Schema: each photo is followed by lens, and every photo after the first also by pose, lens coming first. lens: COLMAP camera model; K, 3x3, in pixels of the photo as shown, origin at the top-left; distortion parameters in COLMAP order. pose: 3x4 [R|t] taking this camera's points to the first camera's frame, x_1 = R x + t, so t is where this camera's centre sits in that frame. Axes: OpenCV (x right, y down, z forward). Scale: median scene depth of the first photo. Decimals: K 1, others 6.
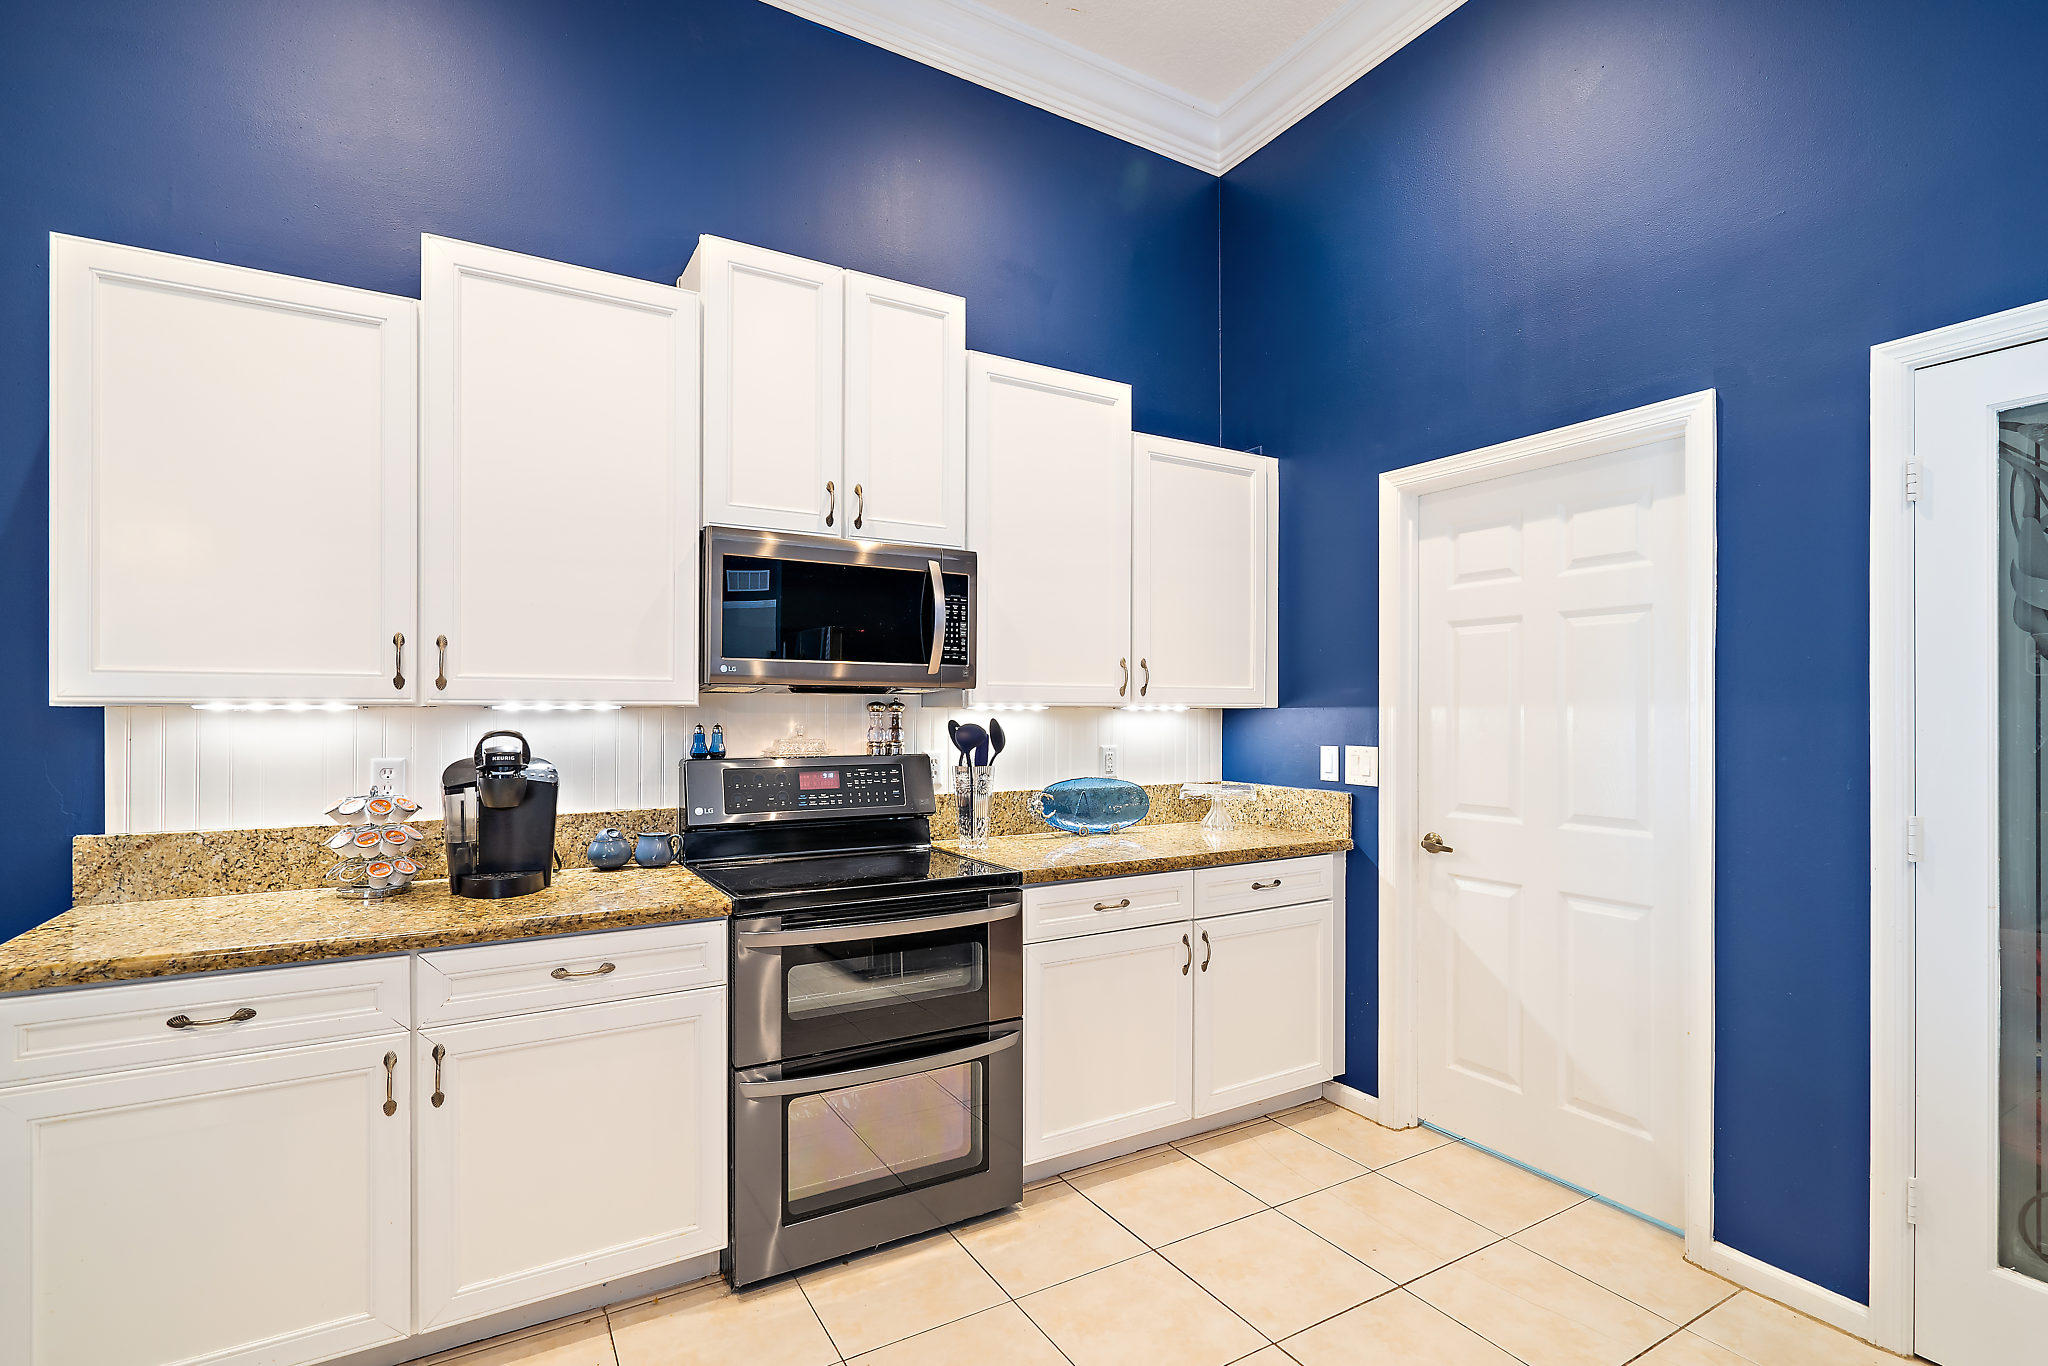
lens RADIAL K [[956.5, 0, 1045.5], [0, 956.5, 710.2], [0, 0, 1]] dist [-0.001415, 0.003855]
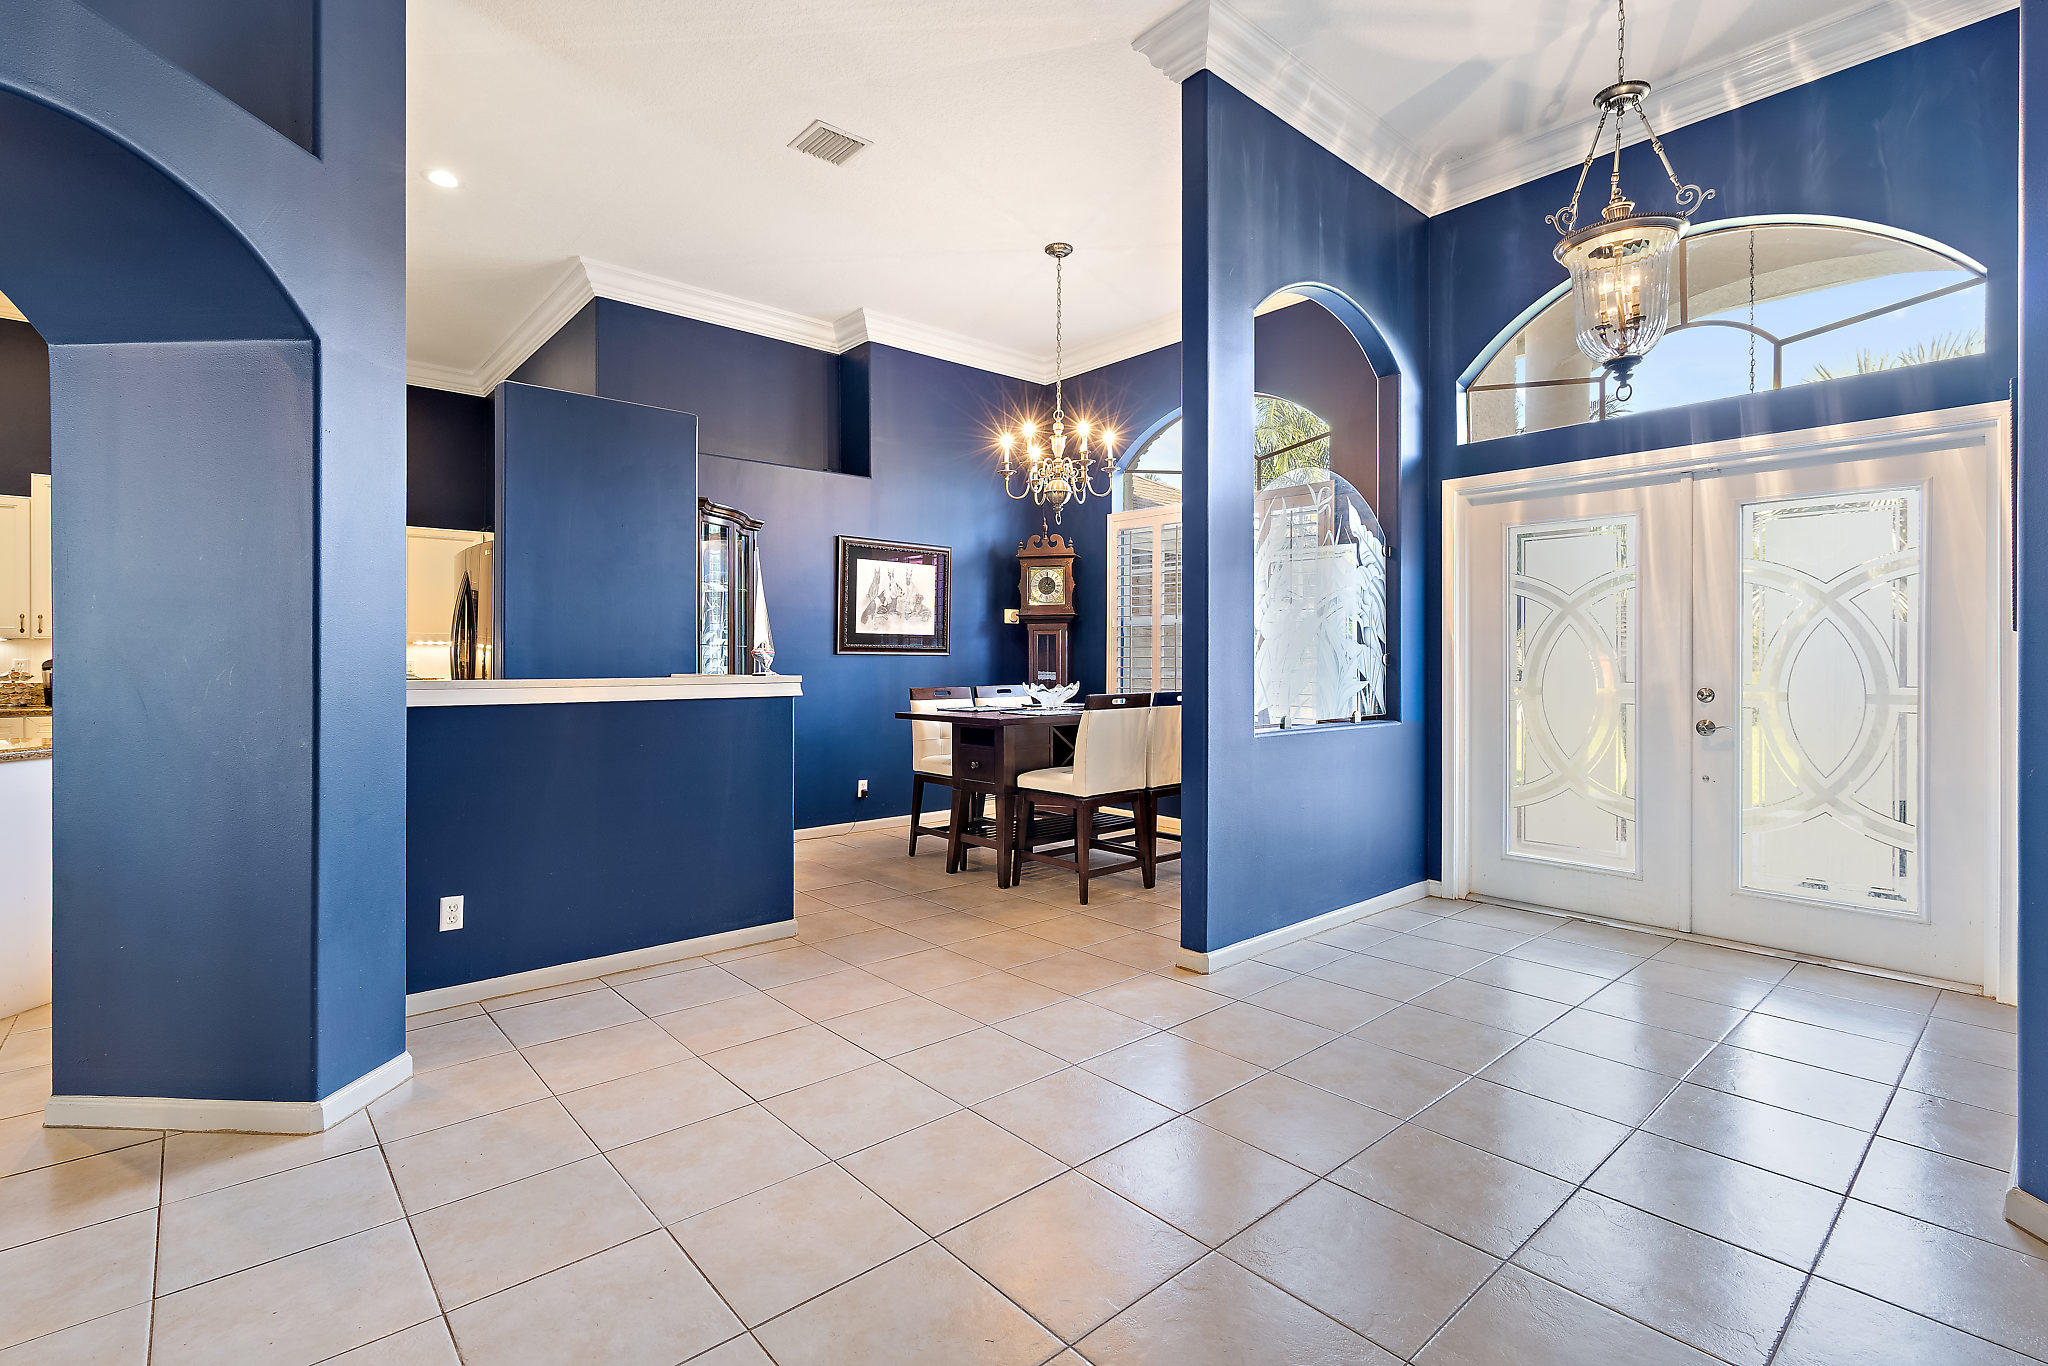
lens RADIAL K [[956.5, 0, 1030.2], [0, 956.5, 666.9], [0, 0, 1]] dist [-0.001415, 0.003855]
pose [[0.982973, 0.002825, 0.183726, 1.709461], [-0.004105, 0.999970, 0.006584, 0.046725], [-0.183702, -0.007227, 0.982955, -2.308037]]
